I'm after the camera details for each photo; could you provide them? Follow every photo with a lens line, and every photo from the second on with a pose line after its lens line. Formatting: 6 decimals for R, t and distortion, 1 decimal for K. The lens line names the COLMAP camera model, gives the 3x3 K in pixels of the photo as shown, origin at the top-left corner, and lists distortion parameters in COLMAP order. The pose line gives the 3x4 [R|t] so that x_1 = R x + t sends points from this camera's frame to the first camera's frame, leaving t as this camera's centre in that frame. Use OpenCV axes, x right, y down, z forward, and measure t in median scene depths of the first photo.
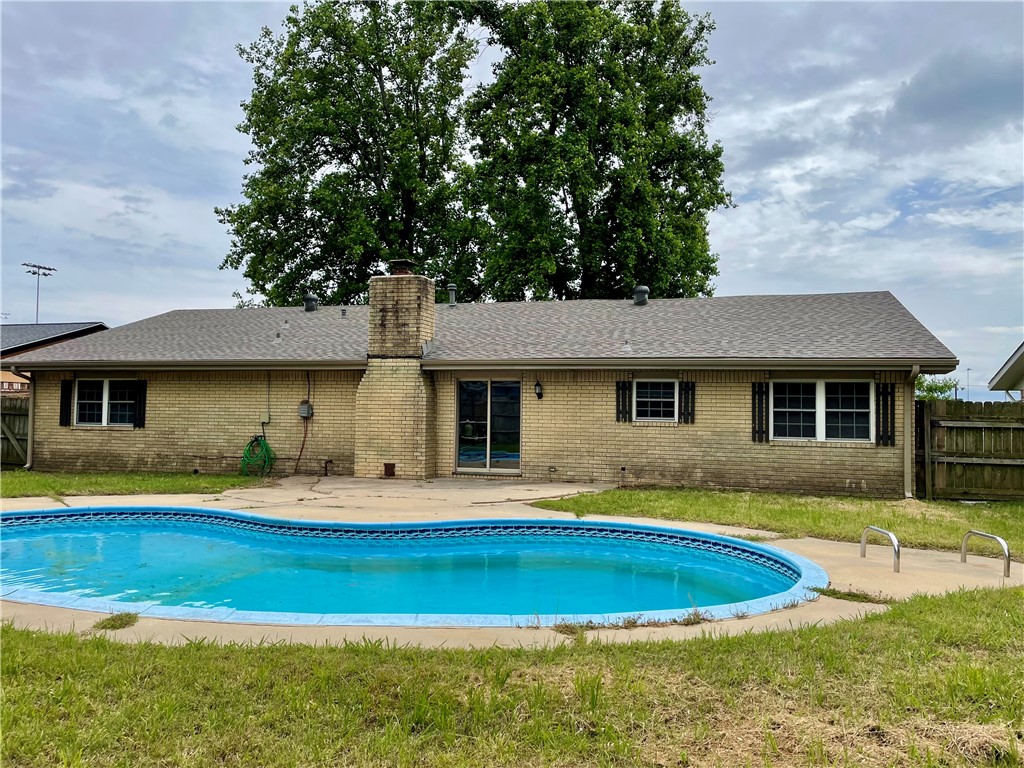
lens RADIAL K [[768.9, 0, 512.6], [0, 768.9, 375.9], [0, 0, 1]] dist [0.092893, -0.115001]
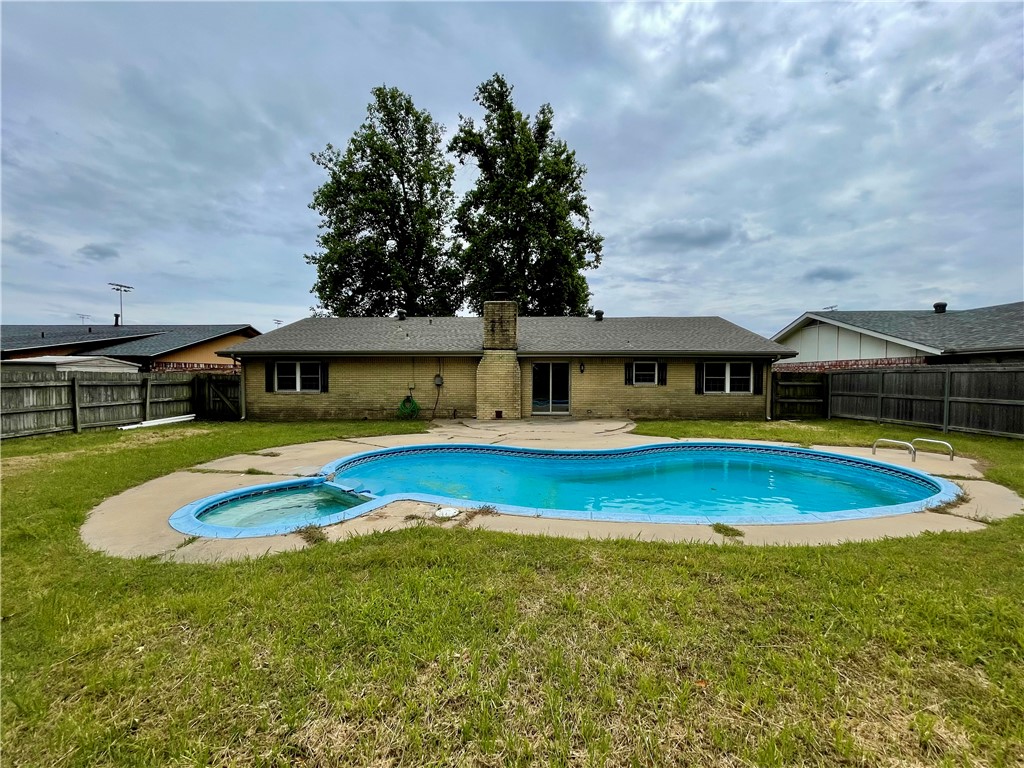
lens RADIAL K [[411.7, 0, 512.0], [0, 411.7, 384.0], [0, 0, 1]] dist [-0.001966, -0.000571]
pose [[0.971980, -0.016938, 0.234452, -0.303382], [0.000467, 0.997538, 0.070130, -0.010217], [-0.235062, -0.068055, 0.969595, 0.088411]]
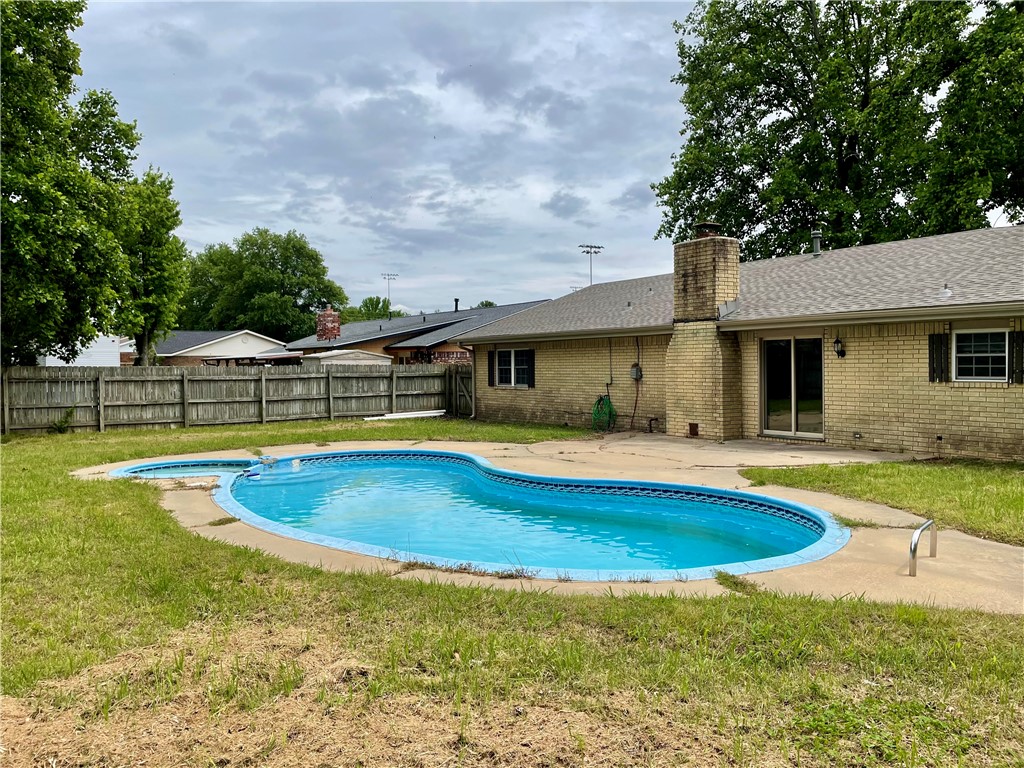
lens RADIAL K [[768.9, 0, 512.6], [0, 768.9, 375.9], [0, 0, 1]] dist [0.092893, -0.115001]
pose [[0.772660, -0.012695, -0.634694, 0.274121], [0.052513, 0.997652, 0.043973, -0.007701], [0.632645, -0.067306, 0.771512, 0.042175]]
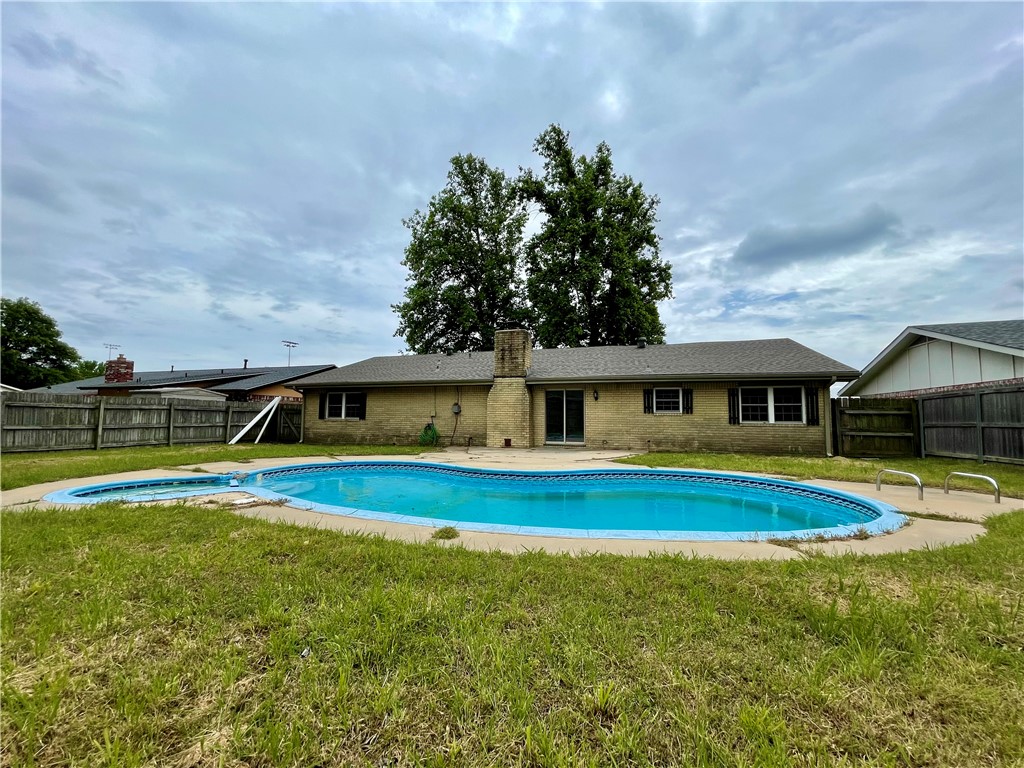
lens RADIAL K [[411.7, 0, 512.0], [0, 411.7, 384.0], [0, 0, 1]] dist [-0.001966, -0.000571]
pose [[0.999010, -0.009528, -0.043447, -0.095541], [0.008003, 0.999350, -0.035145, 0.020780], [0.043753, 0.034762, 0.998437, 0.073091]]
